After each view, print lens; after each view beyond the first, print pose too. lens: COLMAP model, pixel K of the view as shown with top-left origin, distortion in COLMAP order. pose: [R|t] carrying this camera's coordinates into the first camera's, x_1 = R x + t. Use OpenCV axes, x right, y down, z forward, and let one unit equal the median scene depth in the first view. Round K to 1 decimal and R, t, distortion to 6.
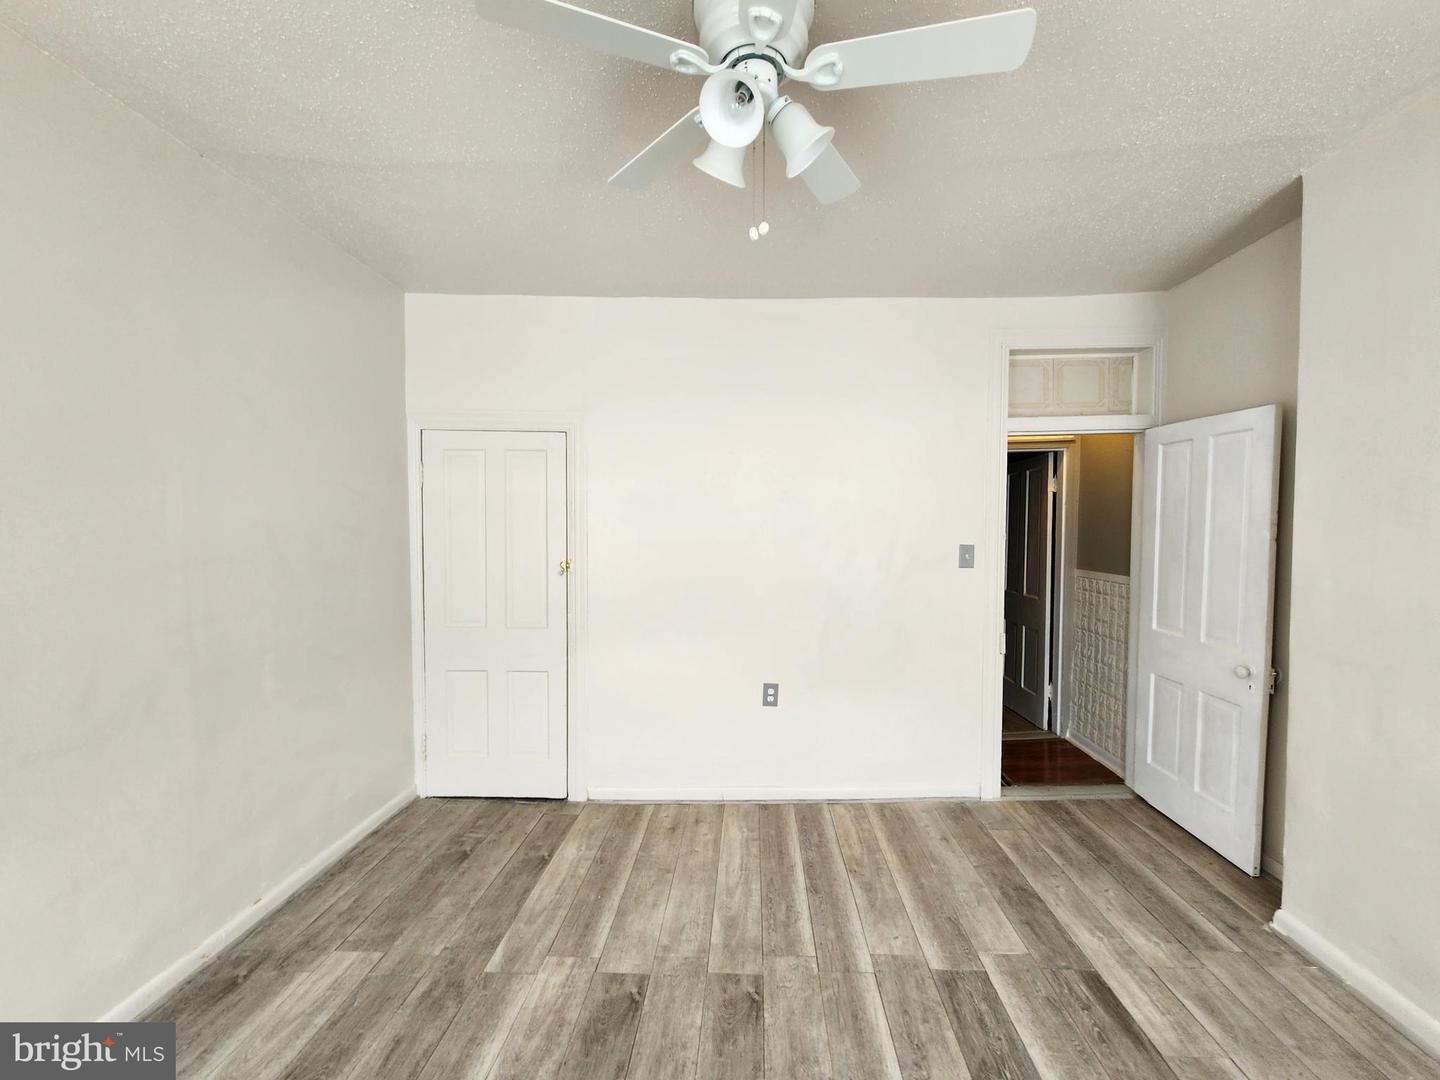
lens RADIAL K [[586.6, 0, 733.9], [0, 586.6, 557.0], [0, 0, 1]] dist [-0.001418, -0.001088]
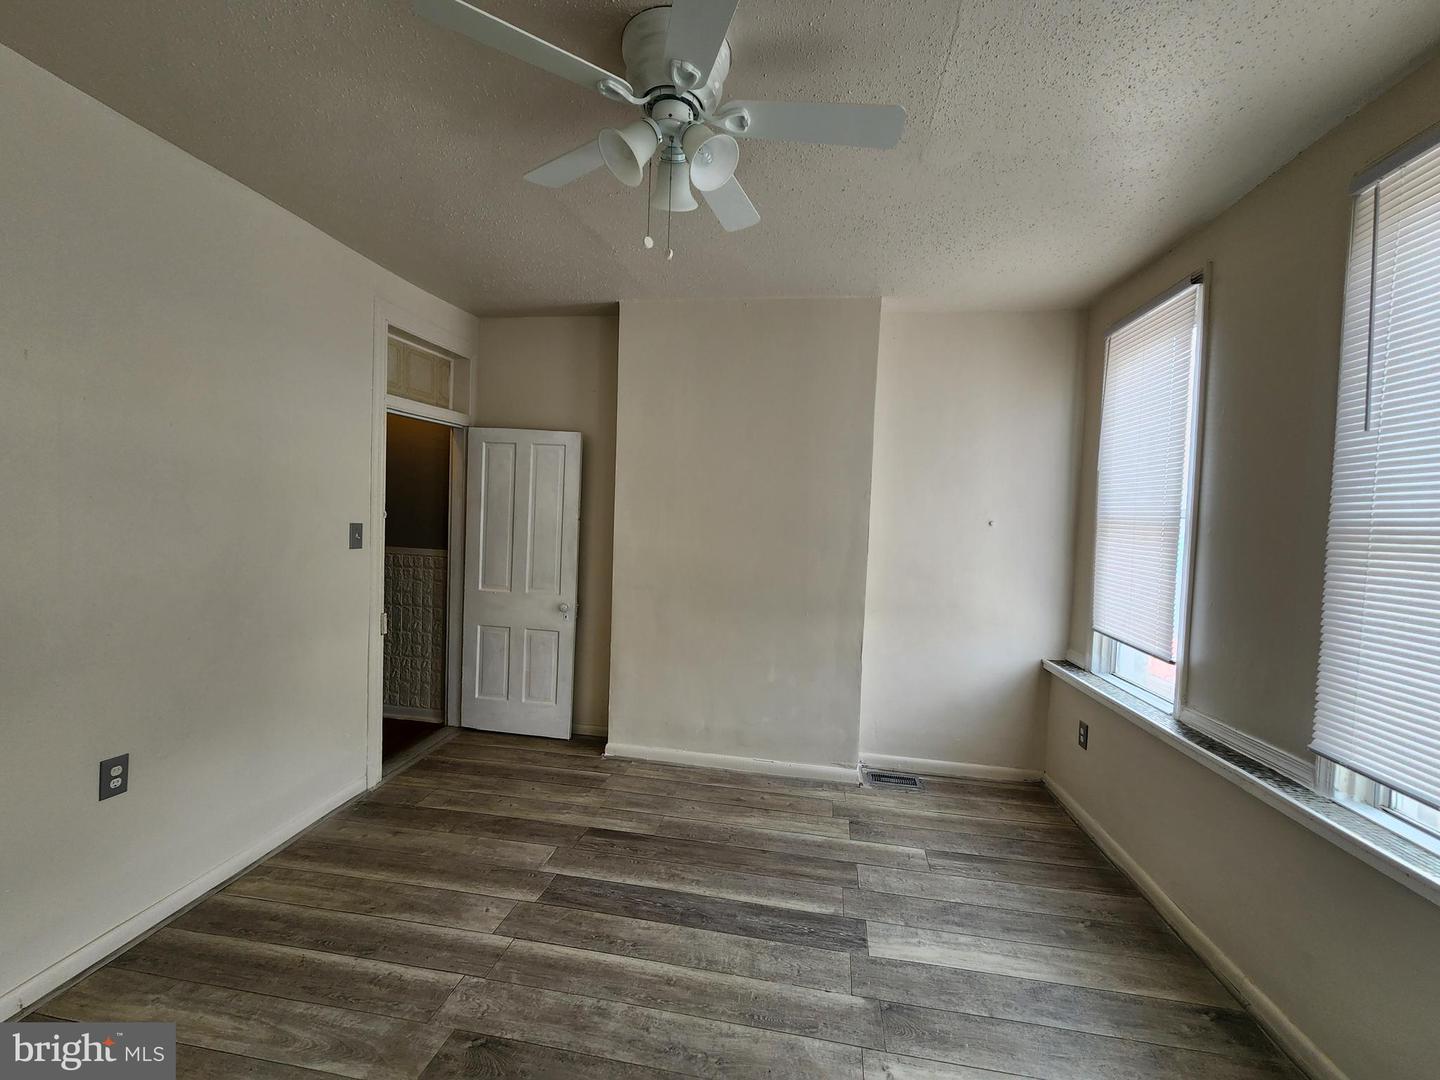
lens RADIAL K [[586.6, 0, 733.9], [0, 586.6, 557.0], [0, 0, 1]] dist [-0.001418, -0.001088]
pose [[0.125715, -0.064283, 0.989981, -0.530973], [0.014412, 0.997911, 0.062968, -0.021617], [-0.991962, 0.006351, 0.126379, 0.359920]]
